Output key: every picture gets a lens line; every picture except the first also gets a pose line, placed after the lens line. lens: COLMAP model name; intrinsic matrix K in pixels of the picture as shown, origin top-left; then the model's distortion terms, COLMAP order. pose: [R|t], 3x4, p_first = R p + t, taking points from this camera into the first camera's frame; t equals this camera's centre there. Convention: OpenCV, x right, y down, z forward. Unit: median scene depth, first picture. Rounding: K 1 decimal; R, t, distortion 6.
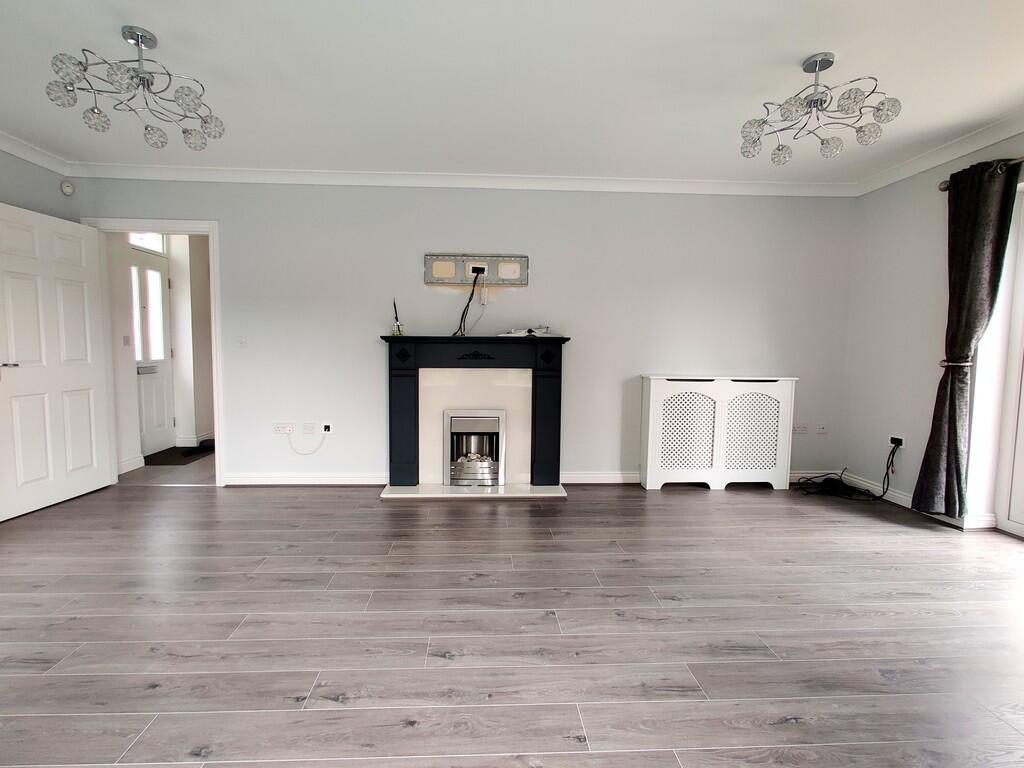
lens RADIAL K [[503.7, 0, 499.5], [0, 503.7, 384.7], [0, 0, 1]] dist [-0.003209, -0.000741]
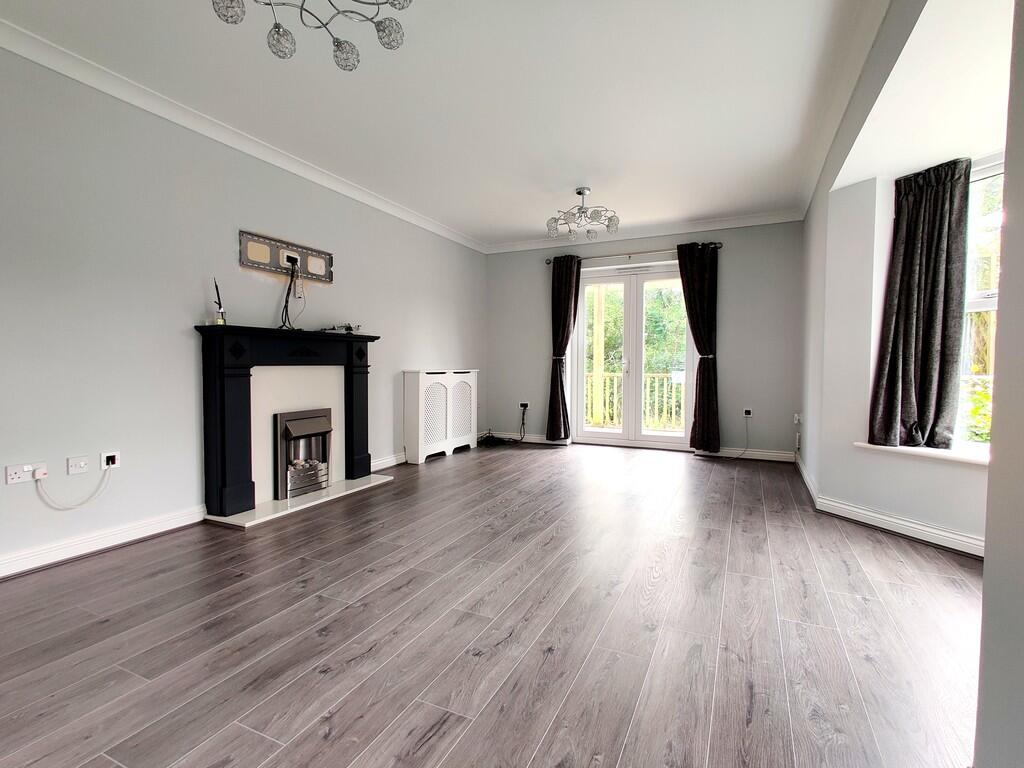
lens RADIAL K [[503.7, 0, 499.5], [0, 503.7, 384.7], [0, 0, 1]] dist [-0.003209, -0.000741]
pose [[0.482981, -0.044796, 0.874484, -0.677357], [0.067937, 0.997597, 0.013581, 0.014139], [-0.872991, 0.052851, 0.484864, 0.232846]]
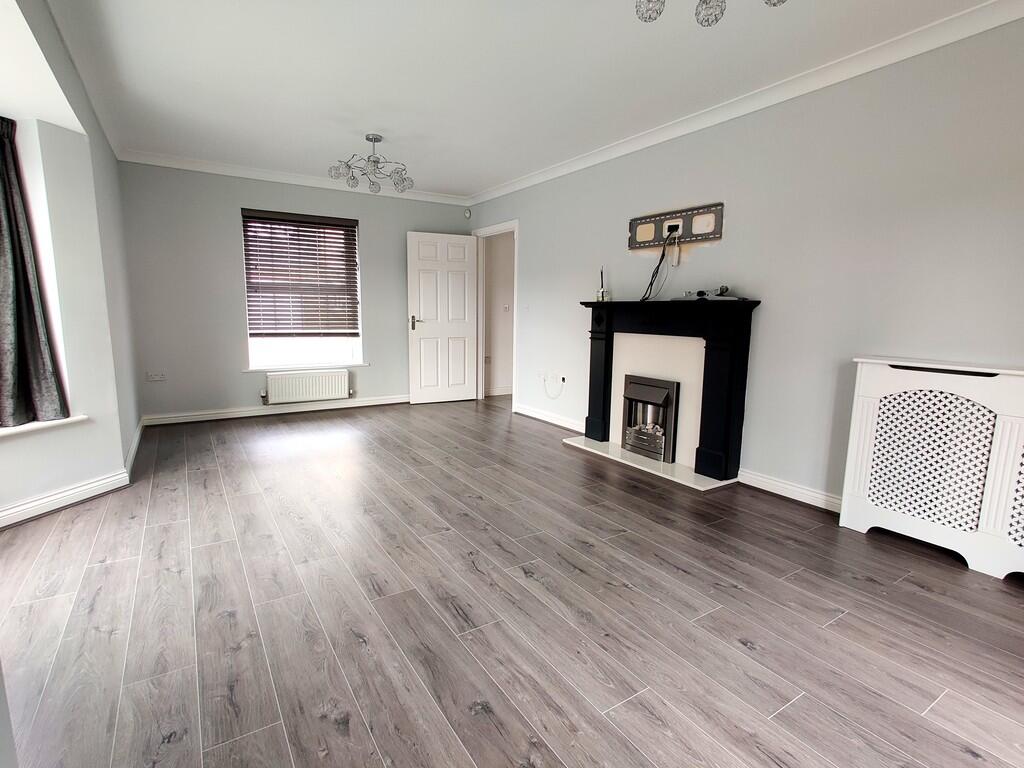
lens RADIAL K [[503.7, 0, 499.5], [0, 503.7, 384.7], [0, 0, 1]] dist [-0.003209, -0.000741]
pose [[0.493444, 0.126272, -0.860563, 0.632063], [-0.072035, 0.991940, 0.104244, -0.016590], [0.866789, 0.010552, 0.498563, 0.268519]]
